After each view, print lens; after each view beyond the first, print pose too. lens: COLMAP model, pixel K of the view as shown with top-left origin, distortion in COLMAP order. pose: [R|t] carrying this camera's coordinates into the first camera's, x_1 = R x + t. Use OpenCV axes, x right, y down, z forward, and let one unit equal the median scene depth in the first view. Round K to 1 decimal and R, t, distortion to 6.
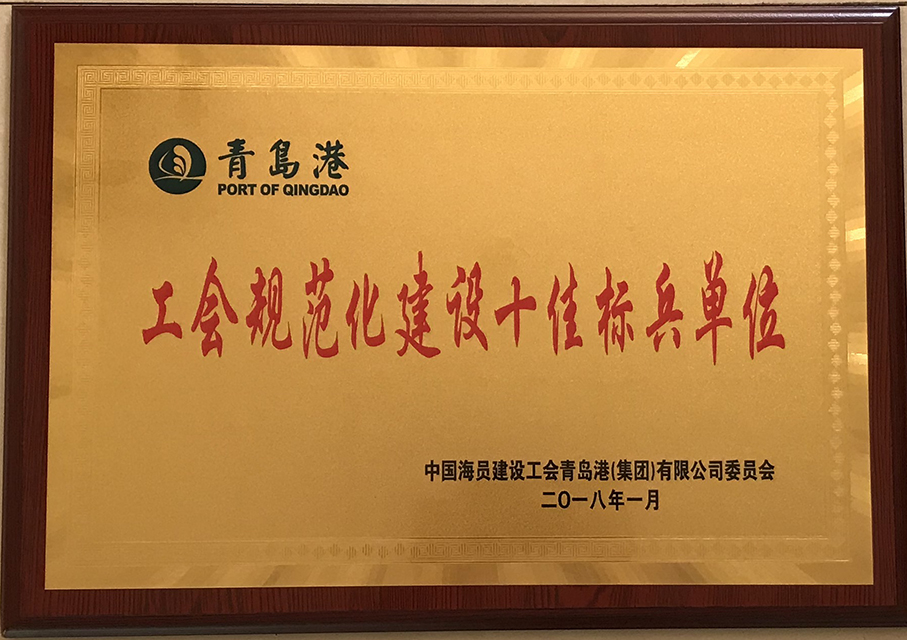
lens RADIAL K [[735.7, 0, 456.5], [0, 735.7, 322.4], [0, 0, 1]] dist [0.004927, -0.006372]
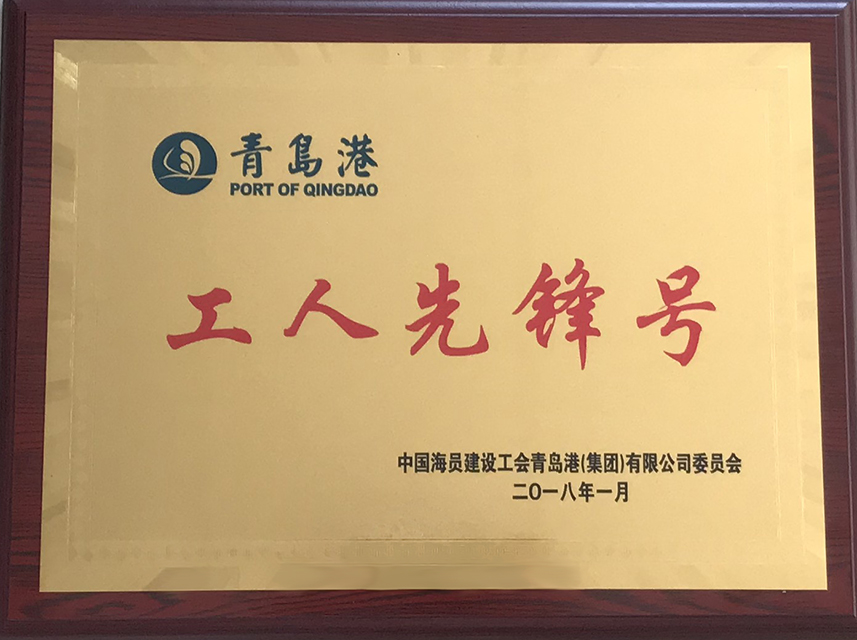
lens RADIAL K [[706.1, 0, 425.9], [0, 706.1, 317.4], [0, 0, 1]] dist [0.002953, 0.008461]
pose [[0.999994, -0.000388, 0.003295, -0.086589], [0.000386, 1.000000, 0.000455, -0.023927], [-0.003295, -0.000454, 0.999994, 0.133921]]
